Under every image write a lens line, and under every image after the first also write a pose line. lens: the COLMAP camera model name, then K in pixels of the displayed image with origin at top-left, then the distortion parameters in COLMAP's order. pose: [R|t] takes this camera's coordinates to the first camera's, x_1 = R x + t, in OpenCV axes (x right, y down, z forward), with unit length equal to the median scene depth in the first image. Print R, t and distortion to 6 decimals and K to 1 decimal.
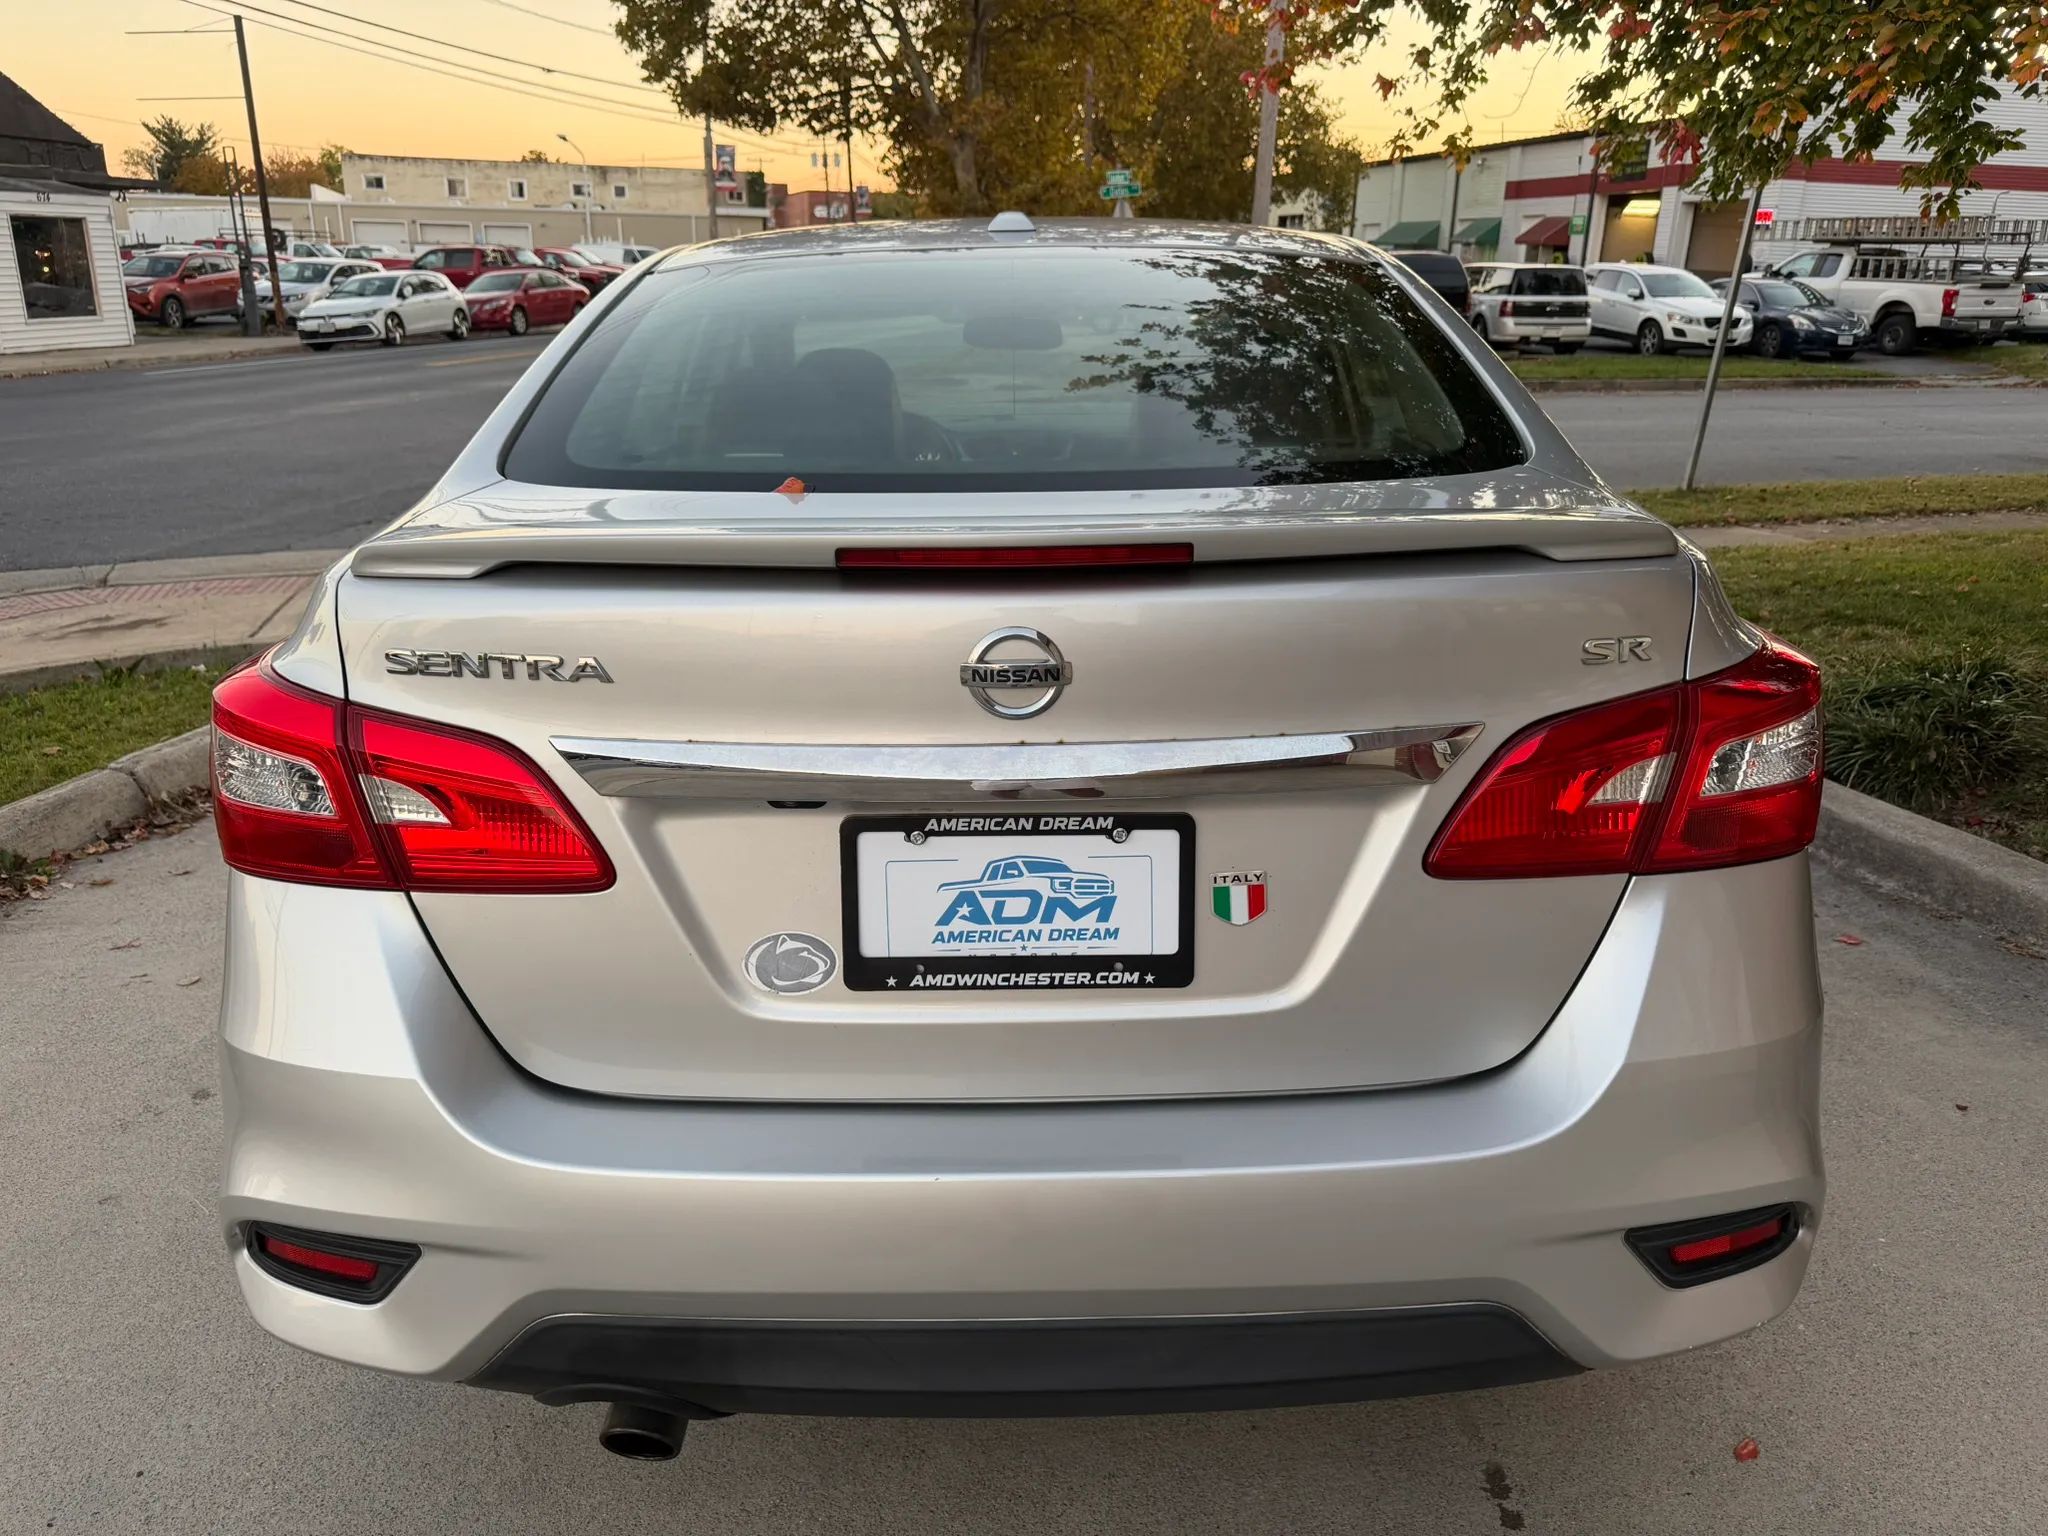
lens RADIAL K [[1465.4, 0, 1020.3], [0, 1465.4, 767.0], [0, 0, 1]] dist [0.008391, -0.006707]
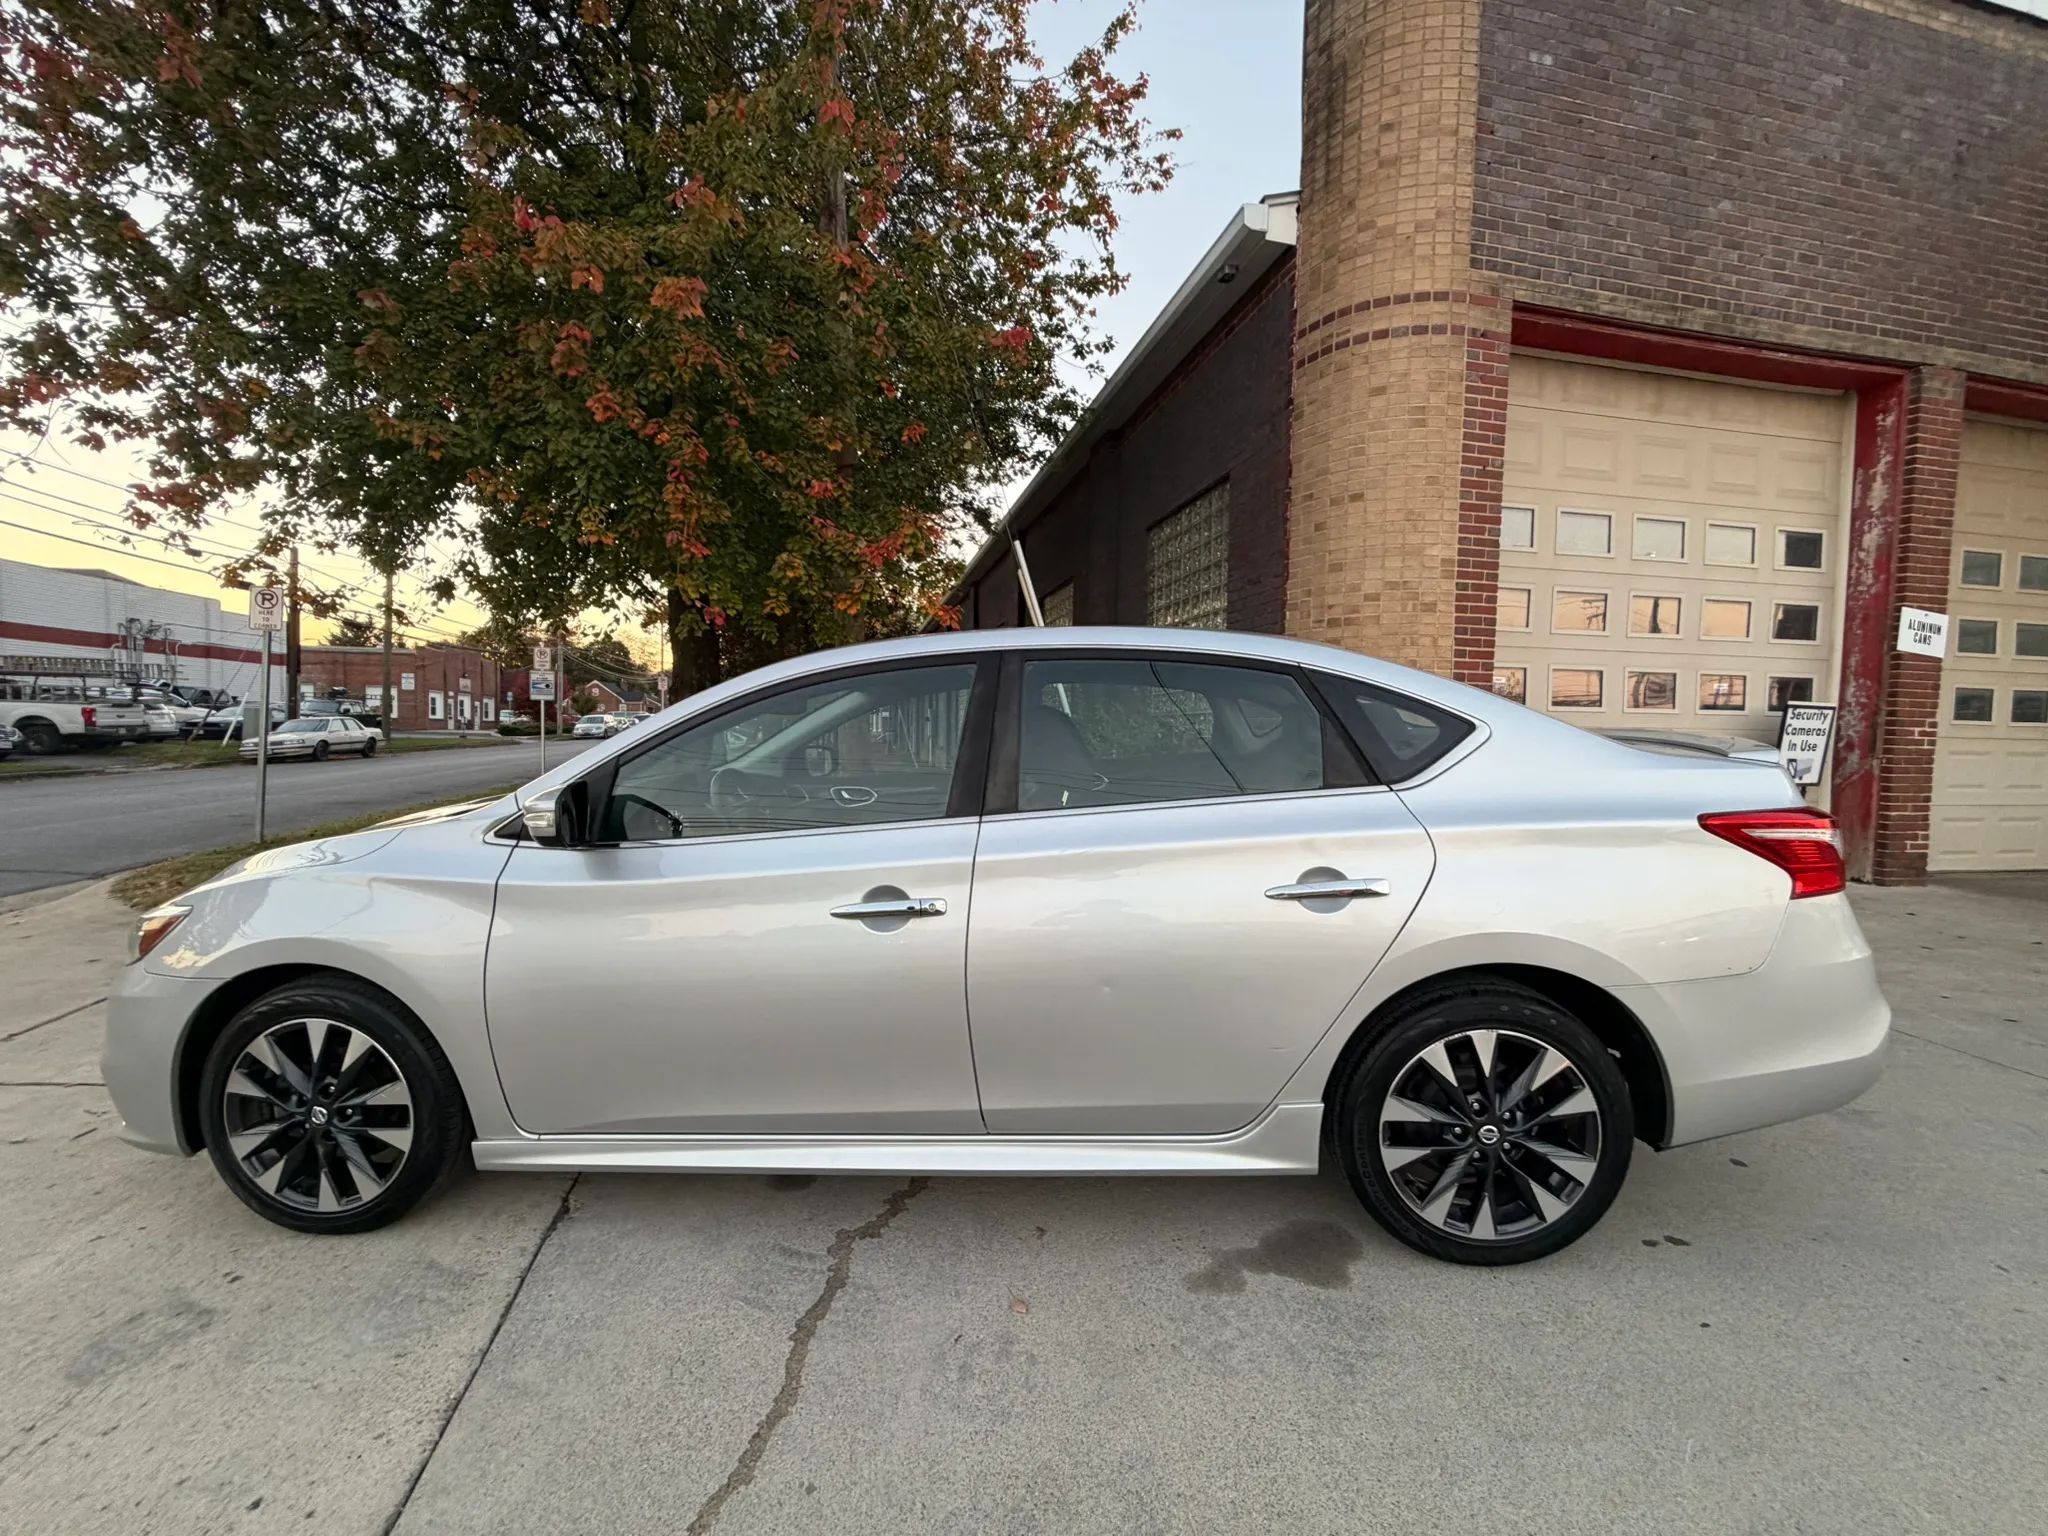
lens RADIAL K [[817.2, 0, 1024.0], [0, 817.2, 768.0], [0, 0, 1]] dist [-0.002193, -0.000374]
pose [[0.062828, -0.068057, 0.995701, -0.093929], [0.308417, 0.950163, 0.045484, -0.028722], [-0.949174, 0.304233, 0.080687, 0.103113]]
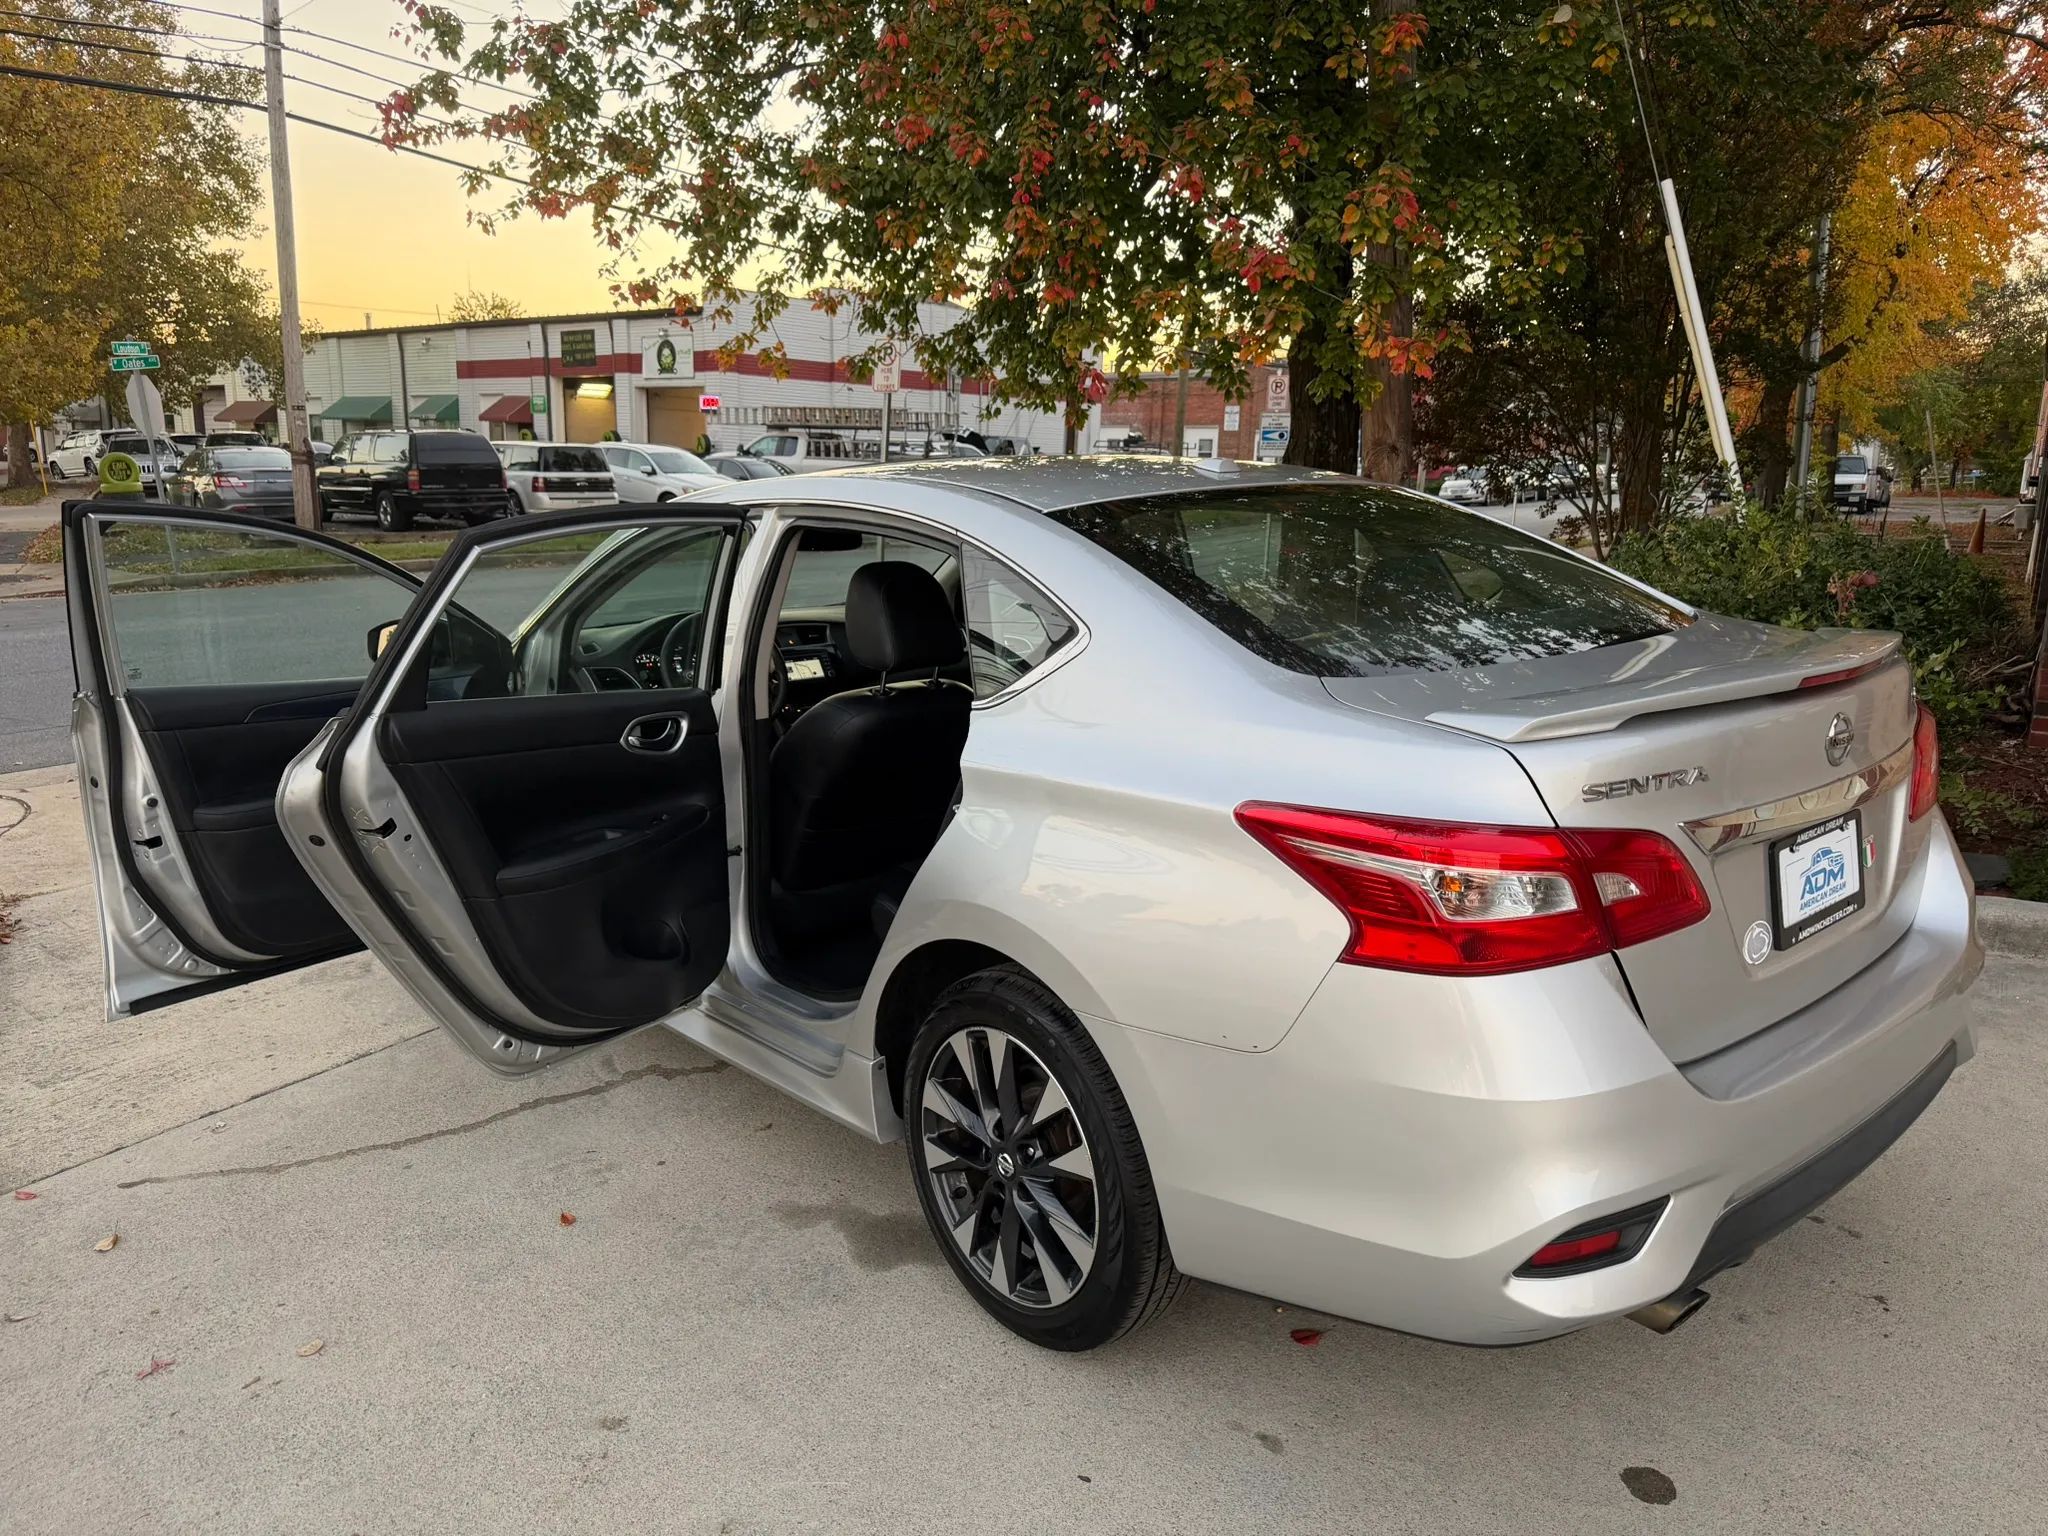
lens RADIAL K [[1447.4, 0, 1035.2], [0, 1447.4, 775.6], [0, 0, 1]] dist [0.068622, -0.086475]
pose [[0.764424, -0.140570, 0.629203, -0.080404], [0.204294, 0.978462, -0.029600, -0.007278], [-0.611491, 0.151169, 0.776677, 0.010085]]
